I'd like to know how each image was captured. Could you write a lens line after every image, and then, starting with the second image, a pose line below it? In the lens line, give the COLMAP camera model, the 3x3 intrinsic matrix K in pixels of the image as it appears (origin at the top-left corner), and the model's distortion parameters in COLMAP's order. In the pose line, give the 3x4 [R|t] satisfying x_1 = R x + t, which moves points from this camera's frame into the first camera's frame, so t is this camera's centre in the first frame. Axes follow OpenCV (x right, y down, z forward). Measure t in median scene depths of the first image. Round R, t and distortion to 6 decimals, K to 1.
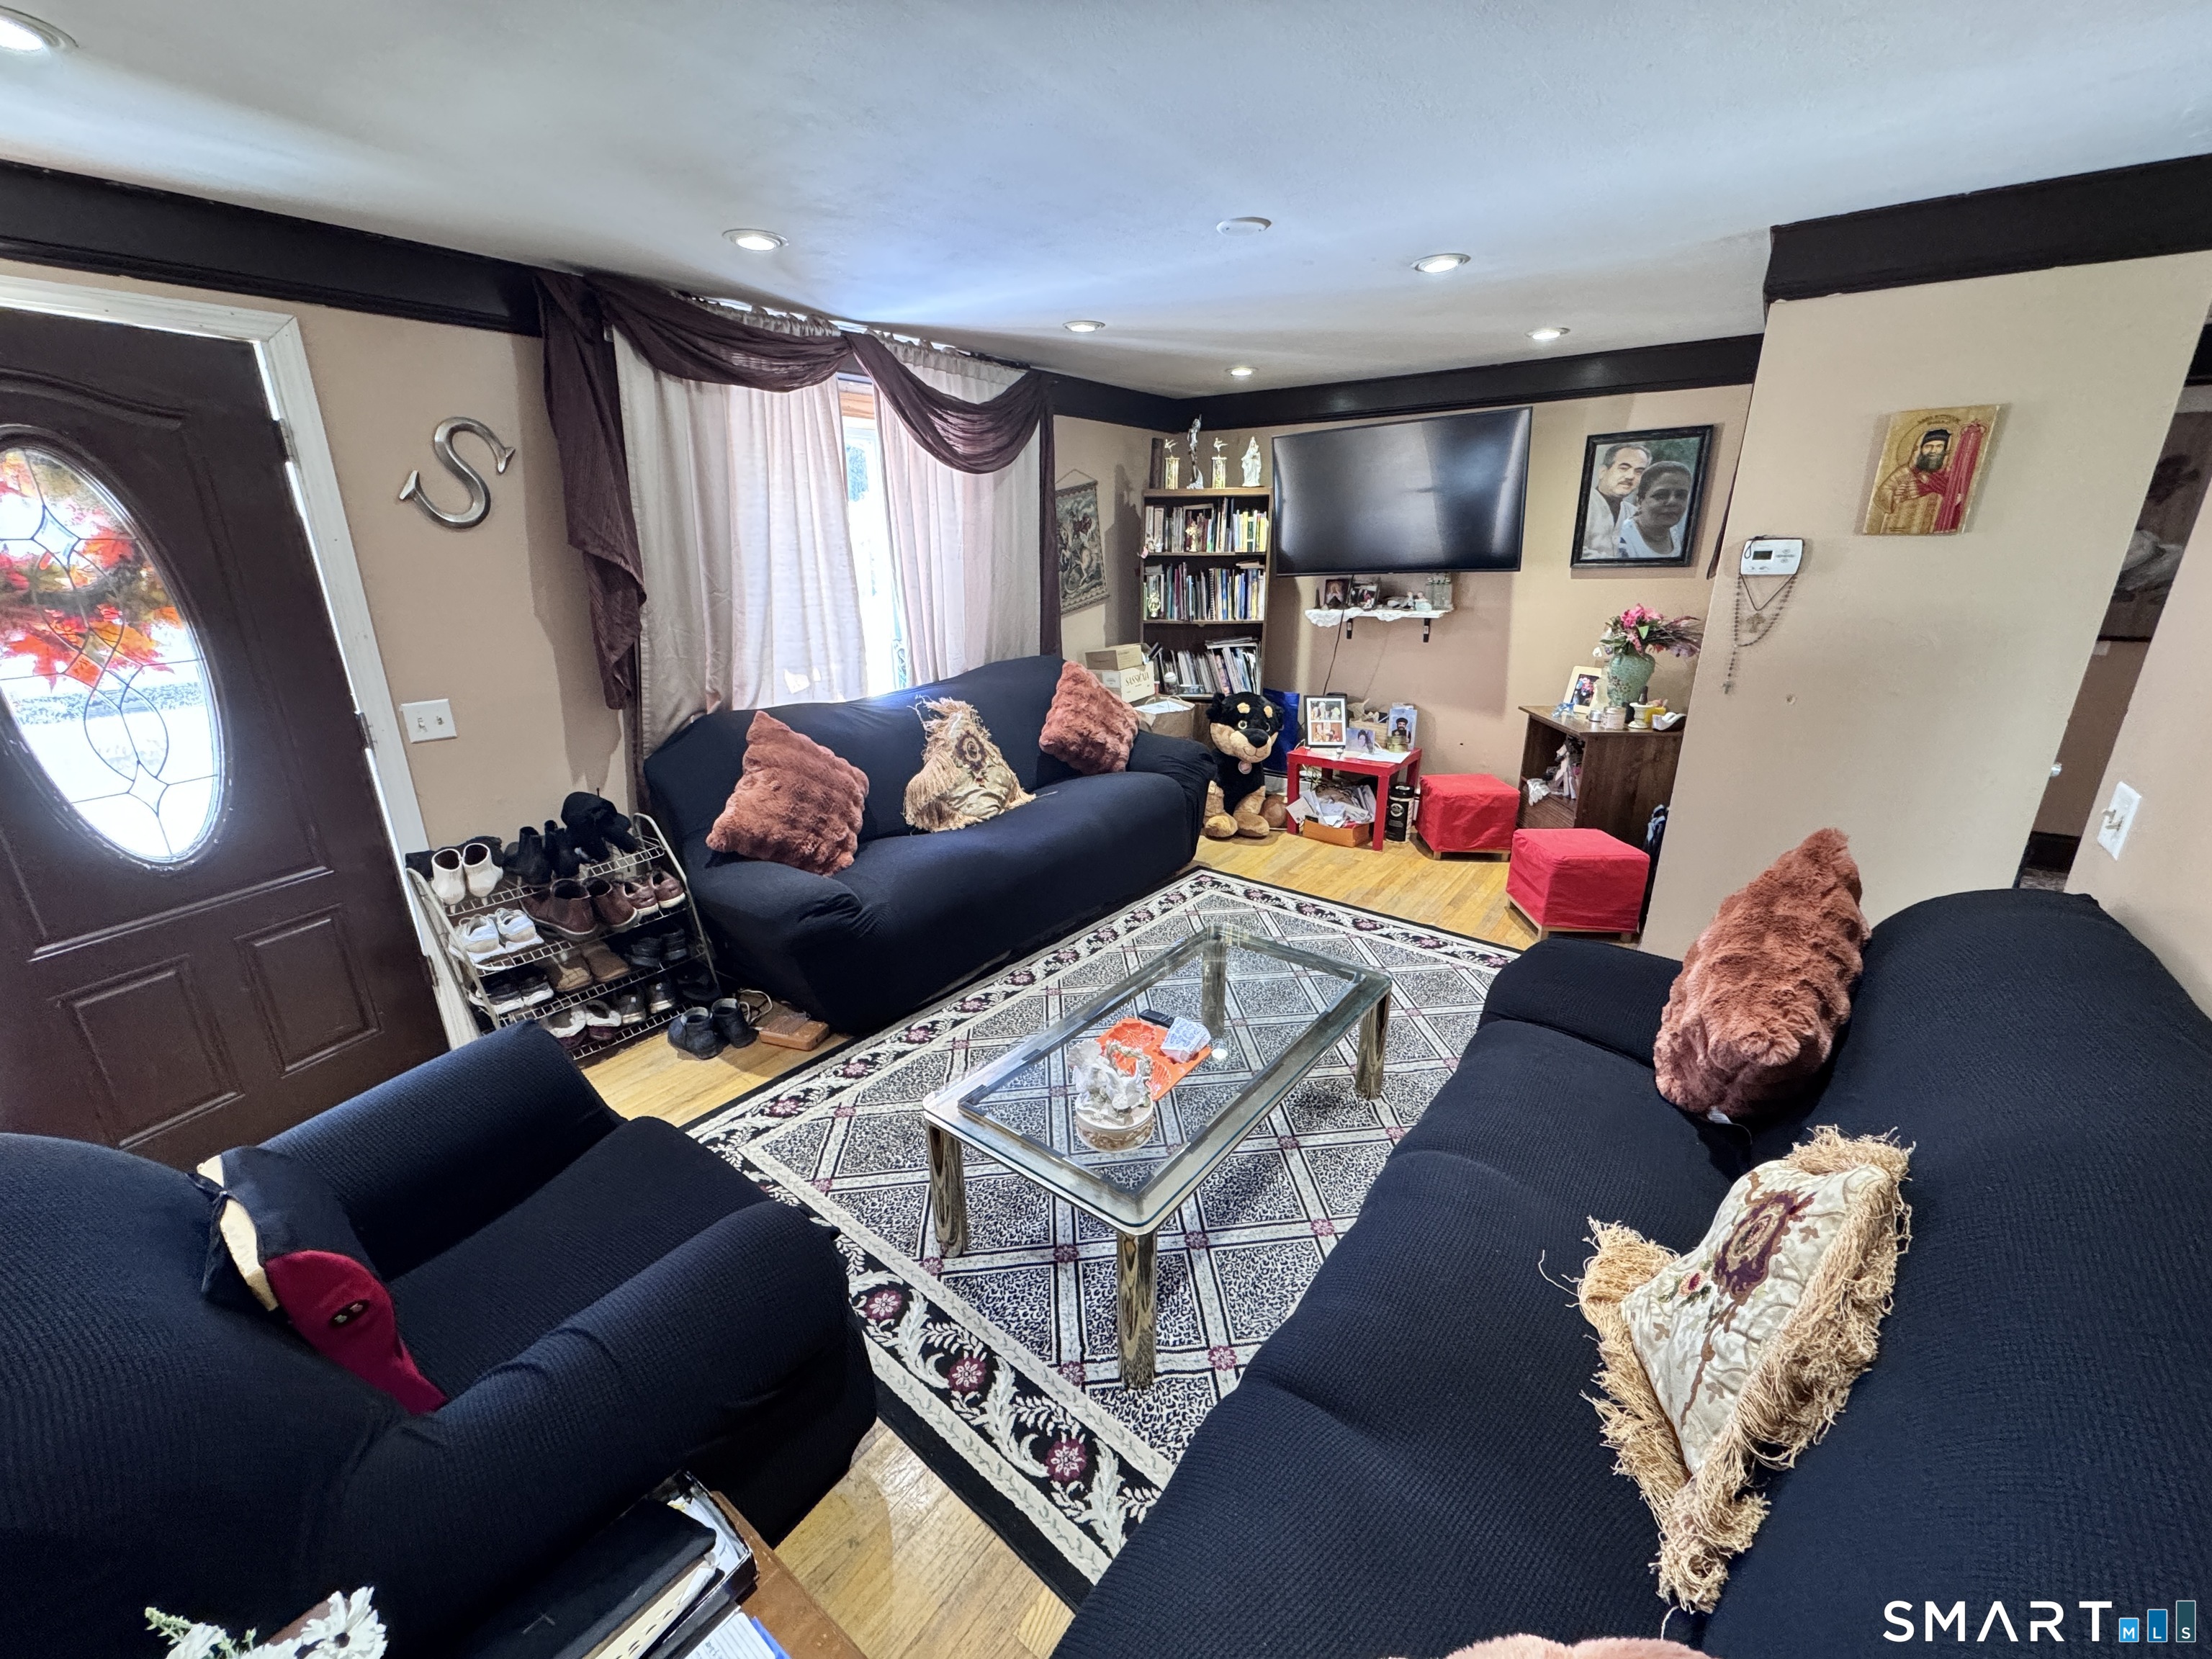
lens RADIAL K [[876.0, 0, 1103.4], [0, 876.0, 827.2], [0, 0, 1]] dist [-0.002035, 0.000081]
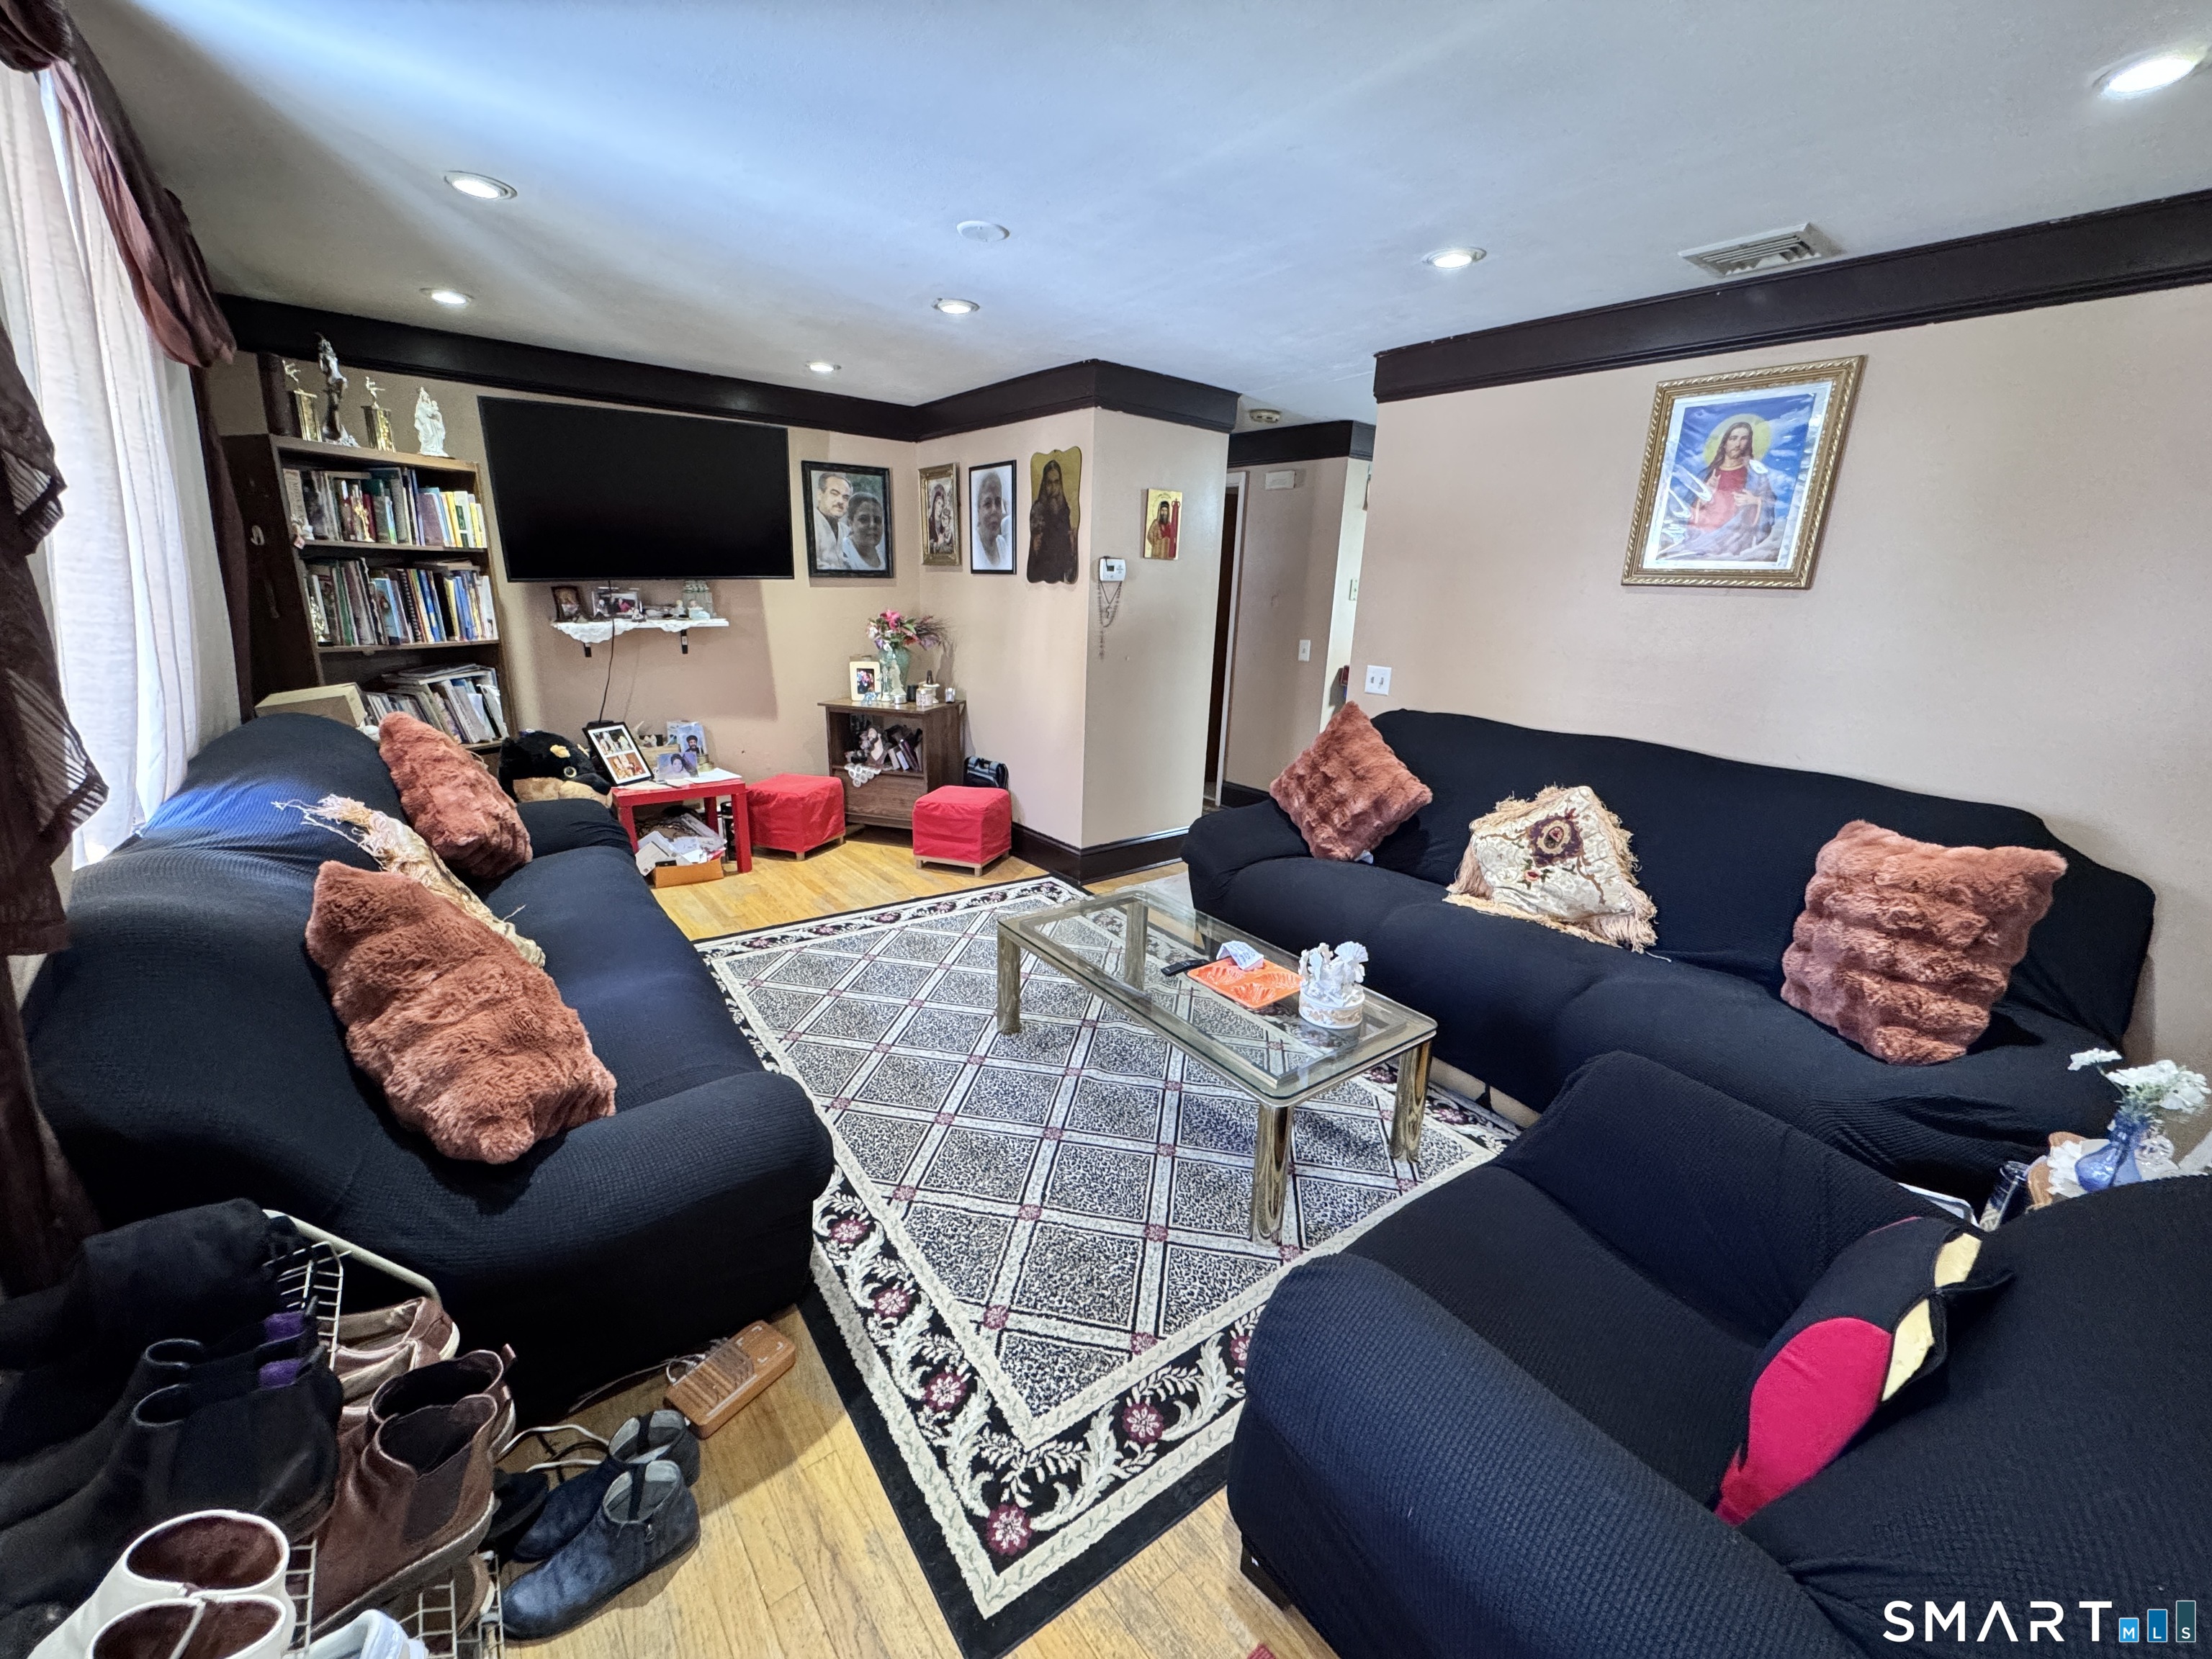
lens RADIAL K [[876.0, 0, 1103.4], [0, 876.0, 827.2], [0, 0, 1]] dist [-0.002035, 0.000081]
pose [[0.257558, -0.244359, 0.934854, -0.530136], [0.266903, 0.947845, 0.174221, -0.093760], [-0.928669, 0.204643, 0.309346, 0.394181]]
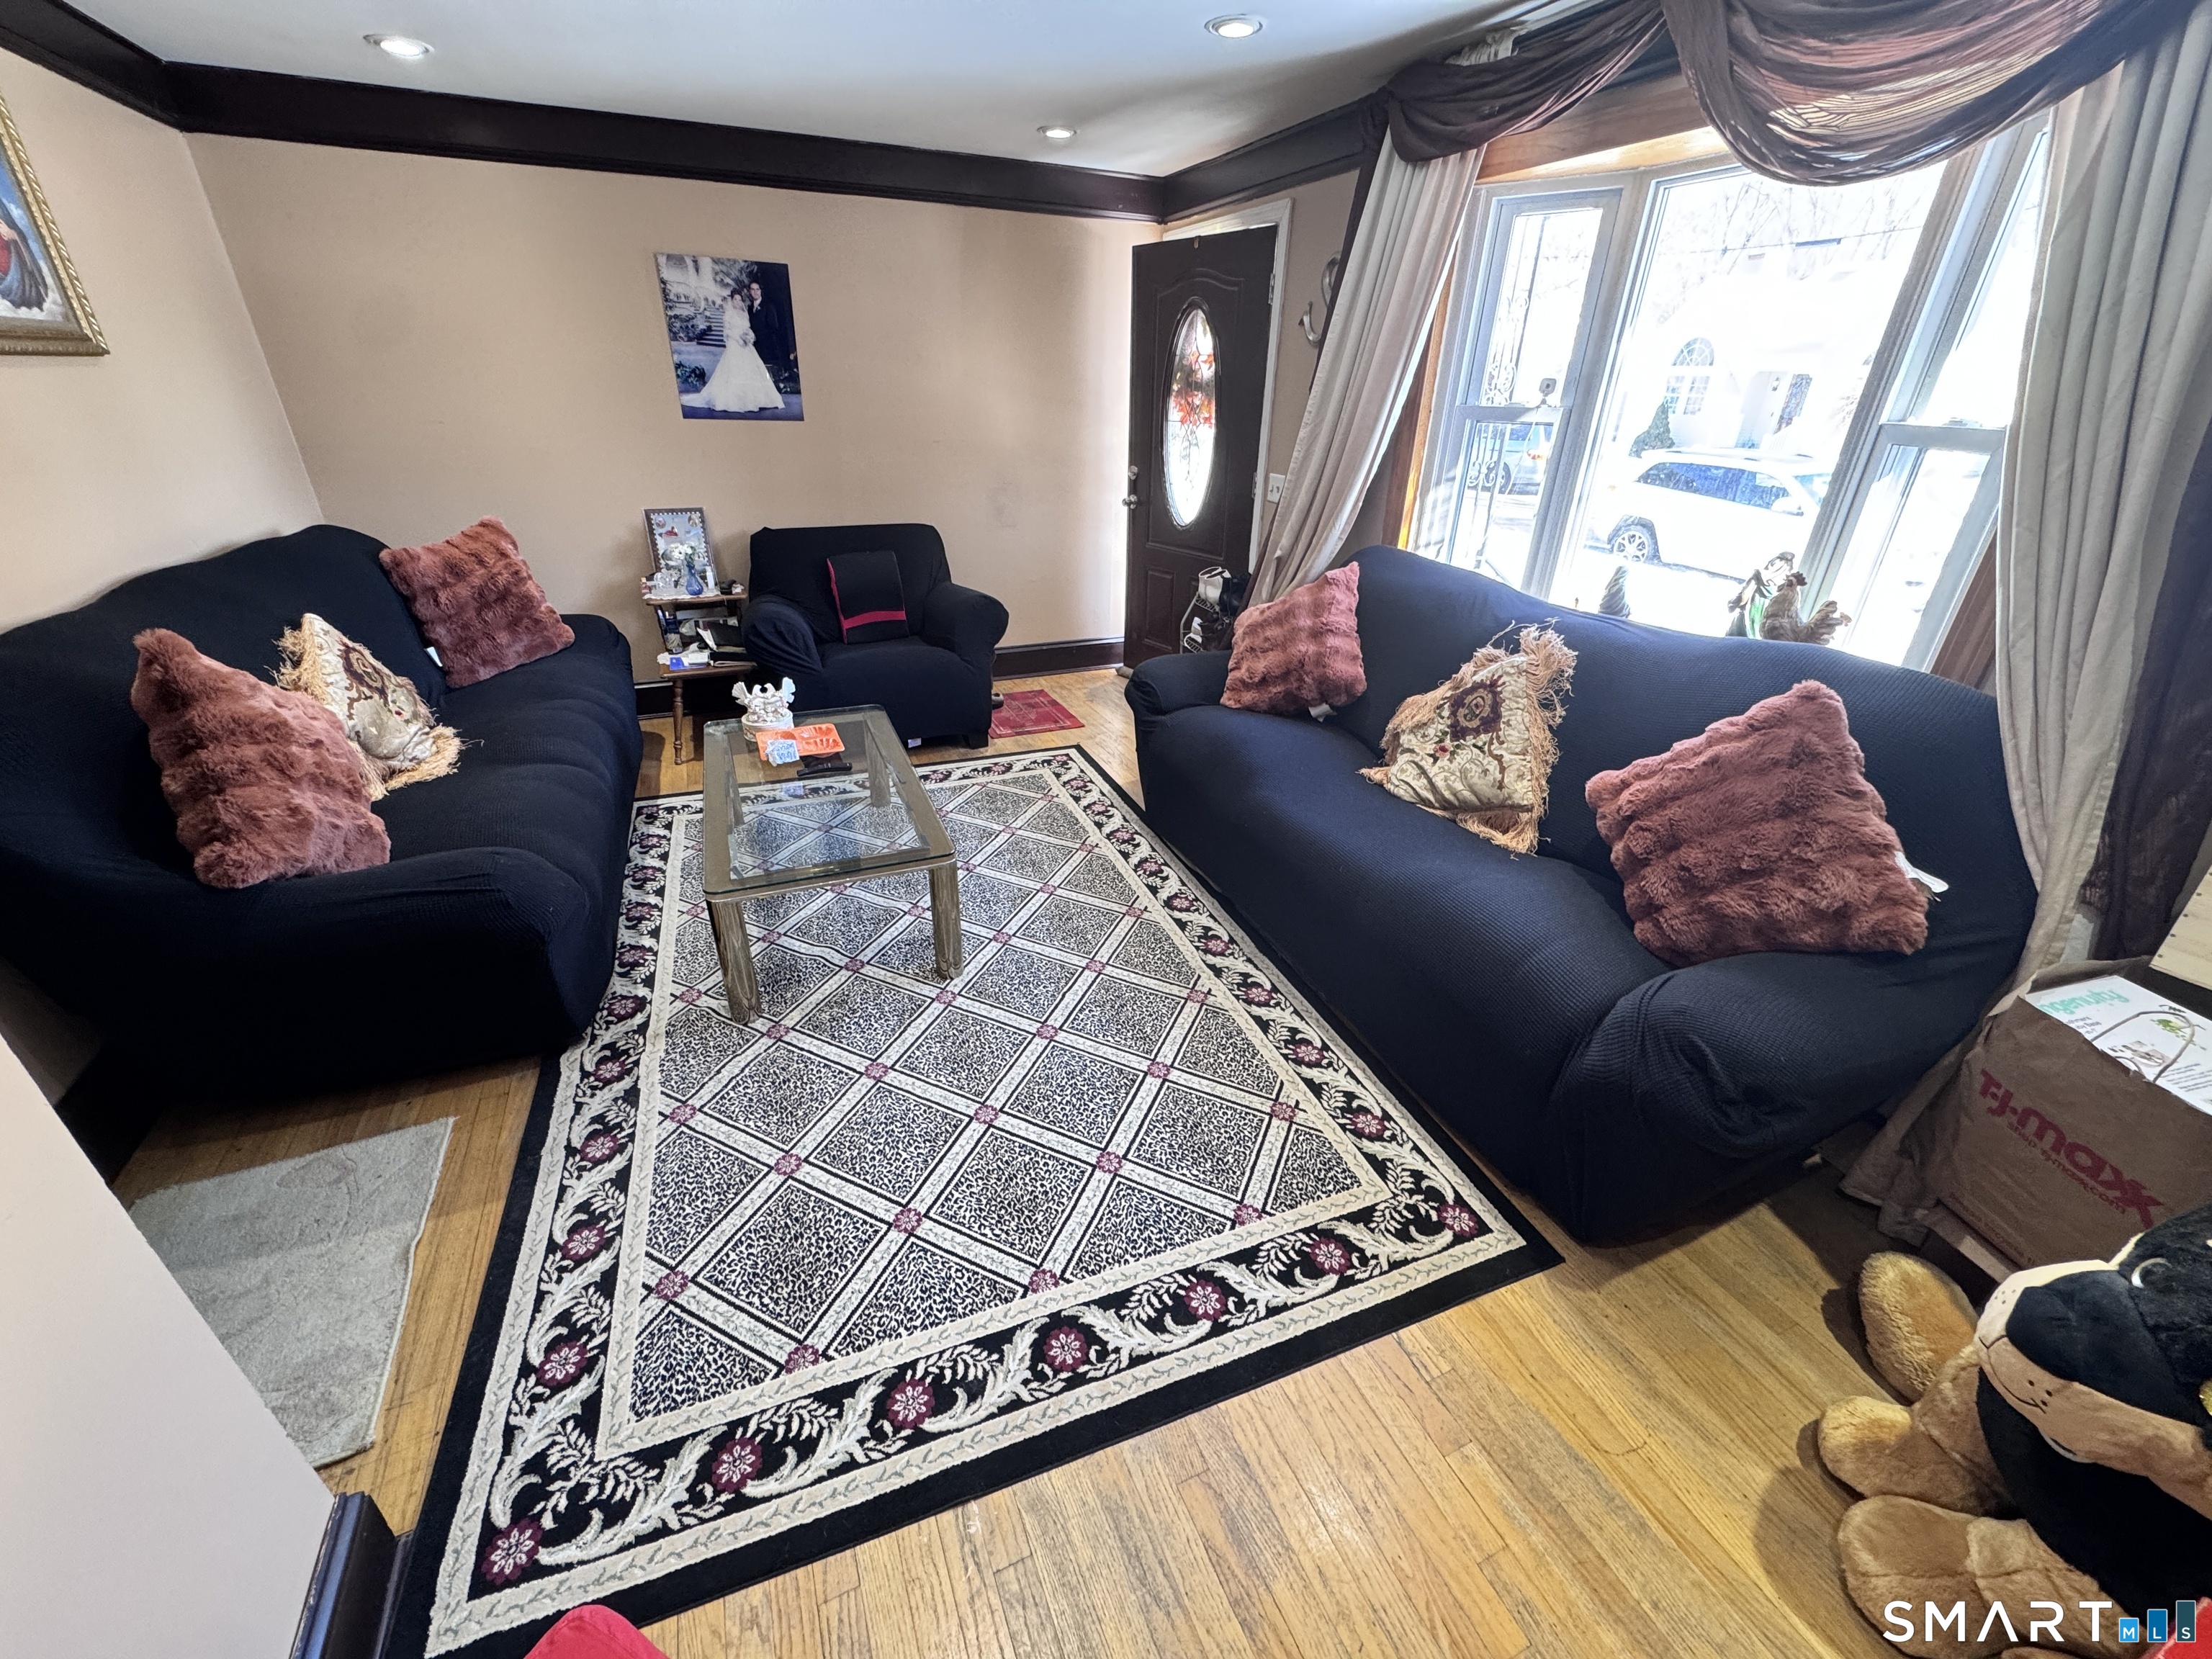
lens RADIAL K [[882.9, 0, 1106.0], [0, 882.9, 829.5], [0, 0, 1]] dist [-0.001256, 0.000075]
pose [[-0.494631, 0.397585, -0.772830, 0.476489], [-0.285230, 0.765713, 0.576479, -0.293532], [0.820965, 0.505579, -0.265342, 0.932072]]
